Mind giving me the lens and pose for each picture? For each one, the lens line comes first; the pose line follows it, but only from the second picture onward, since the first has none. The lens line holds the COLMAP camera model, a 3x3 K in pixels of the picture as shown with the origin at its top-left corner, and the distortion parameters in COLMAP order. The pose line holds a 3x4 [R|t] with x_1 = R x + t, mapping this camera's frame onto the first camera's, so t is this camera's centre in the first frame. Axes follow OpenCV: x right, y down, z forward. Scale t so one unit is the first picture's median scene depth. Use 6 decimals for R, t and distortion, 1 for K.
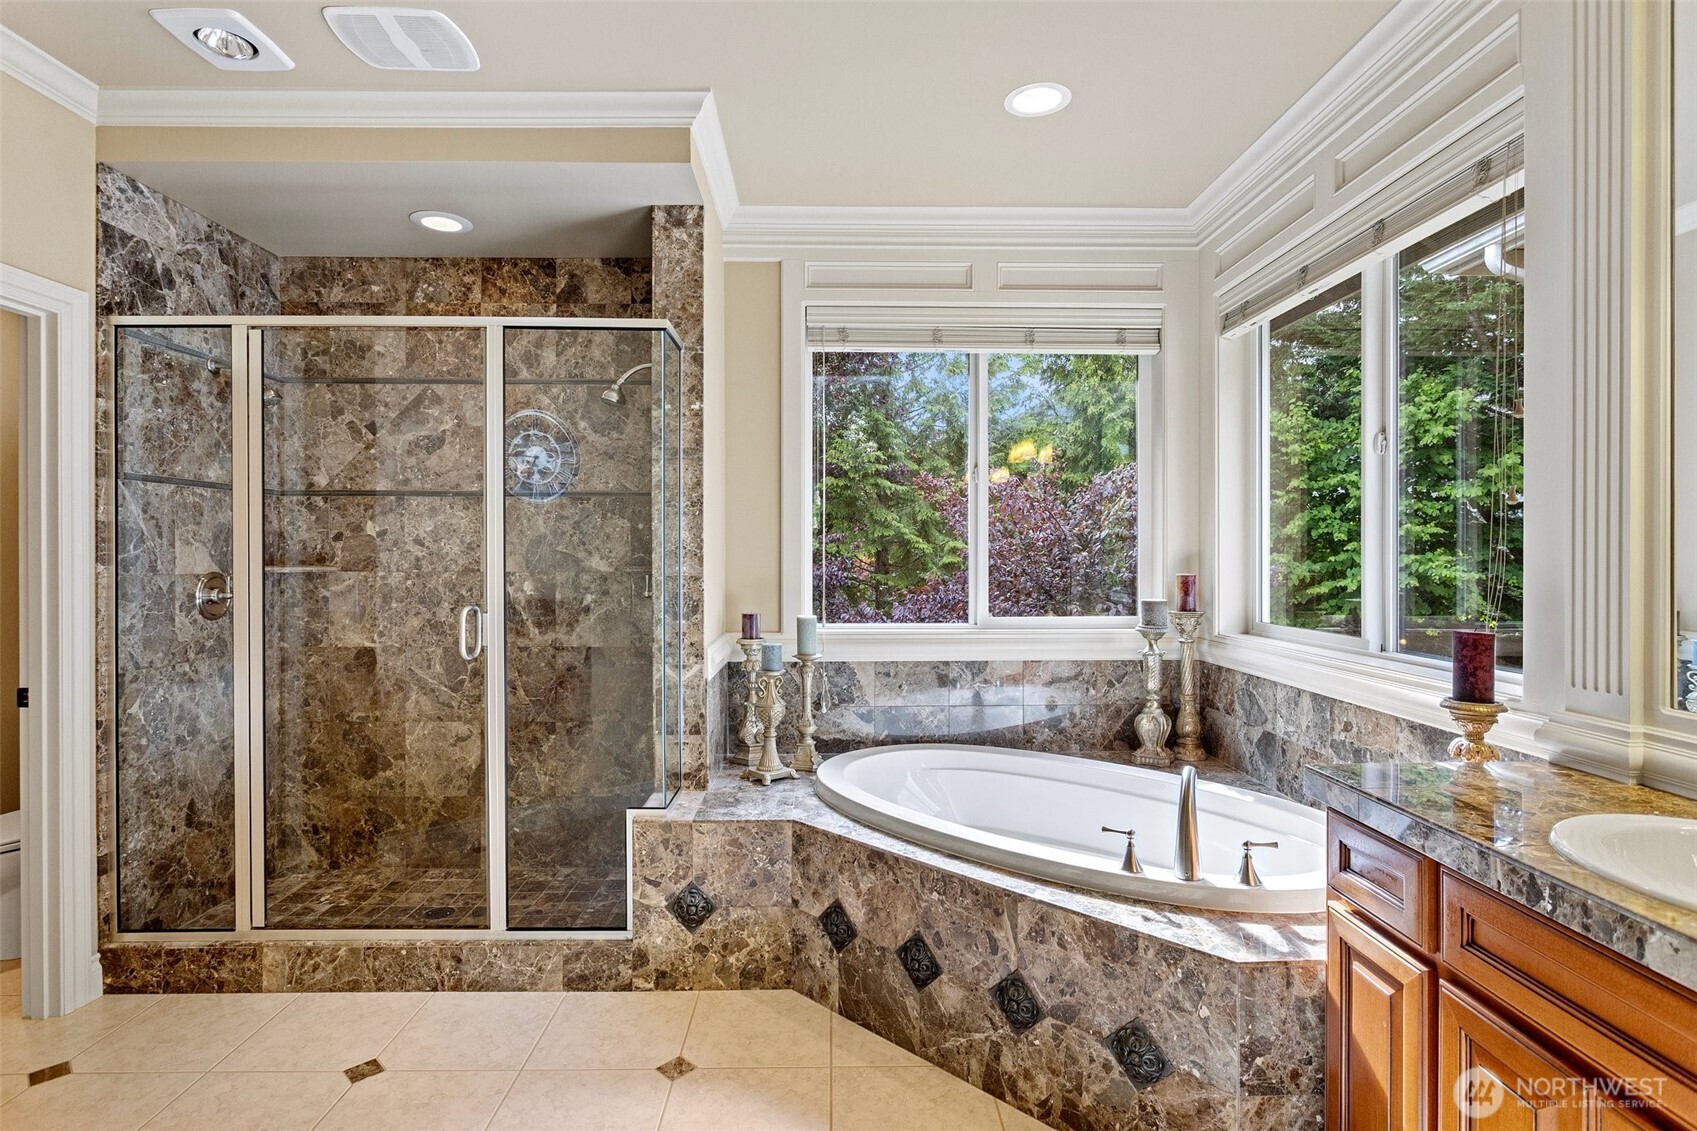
lens RADIAL K [[877.8, 0, 846.8], [0, 877.8, 555.9], [0, 0, 1]] dist [-0.007733, 0.004308]
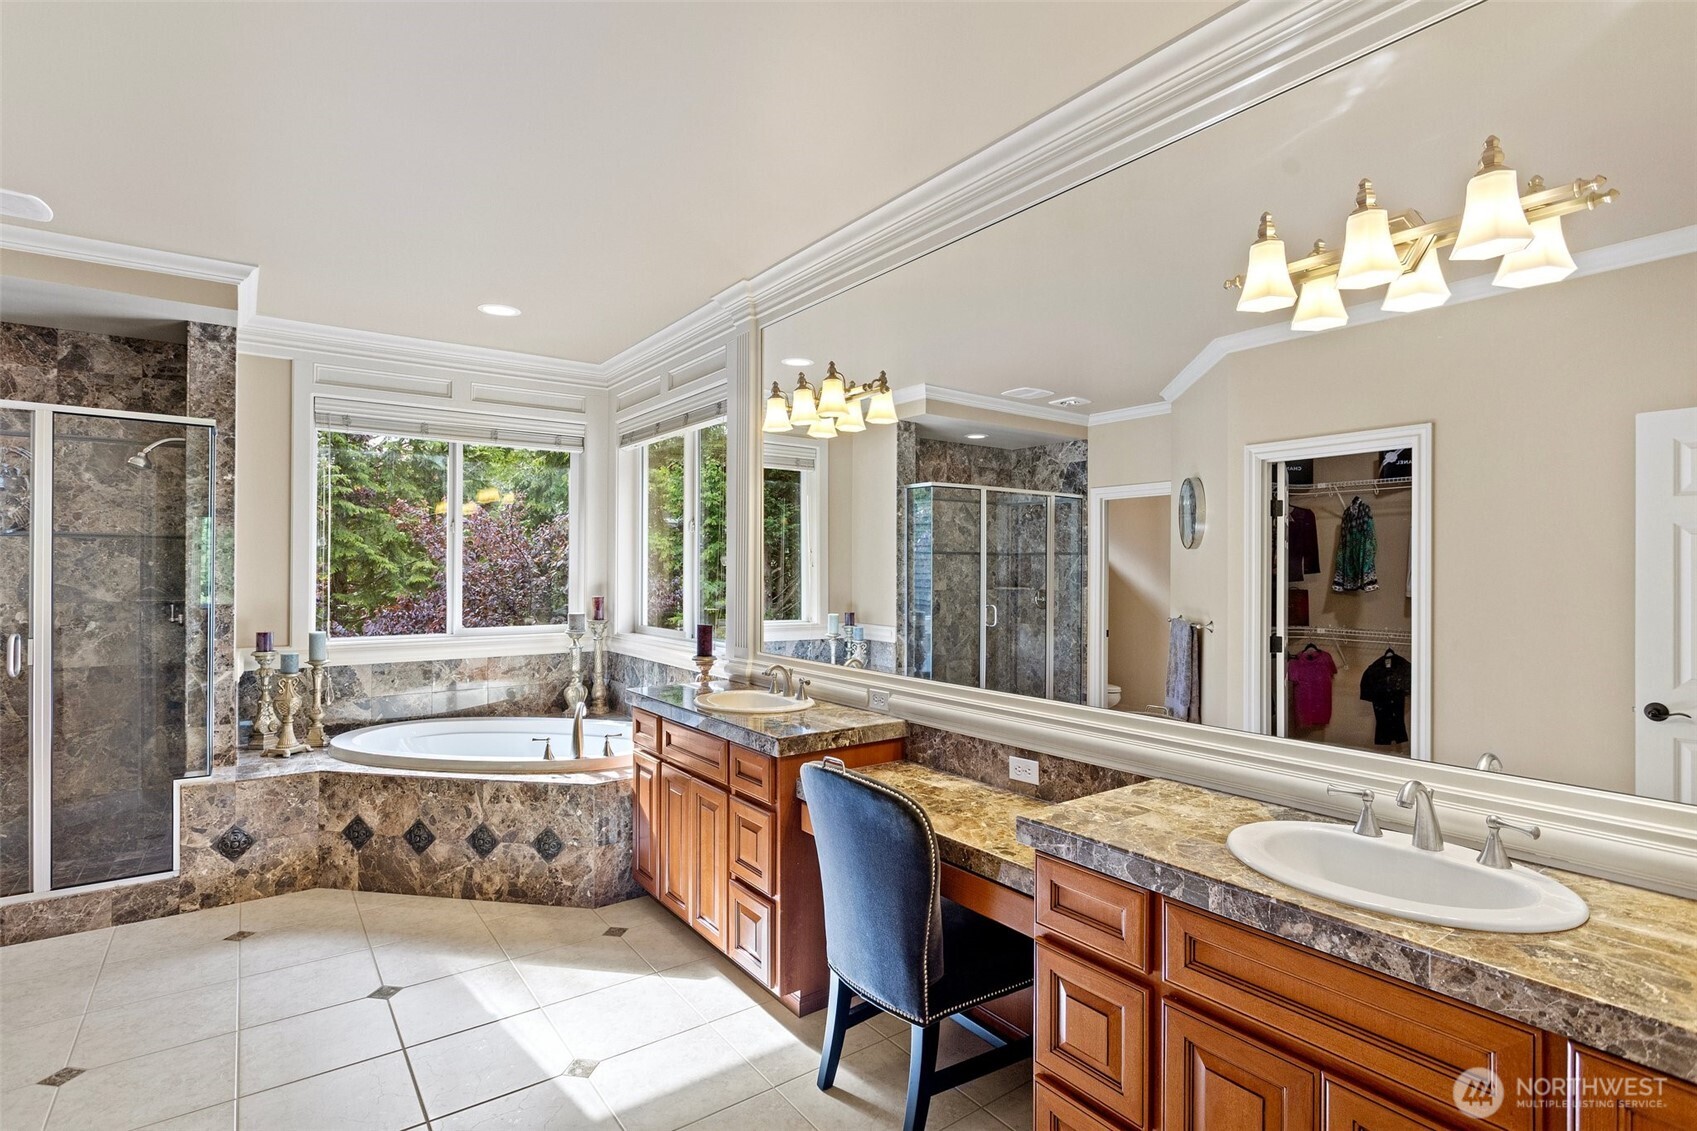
lens RADIAL K [[877.8, 0, 856.5], [0, 877.8, 559.4], [0, 0, 1]] dist [-0.007733, 0.004308]
pose [[0.829566, 0.006748, 0.558368, -0.121673], [-0.001259, 0.999947, -0.010213, -0.033632], [-0.558408, 0.007769, 0.829530, -0.634036]]
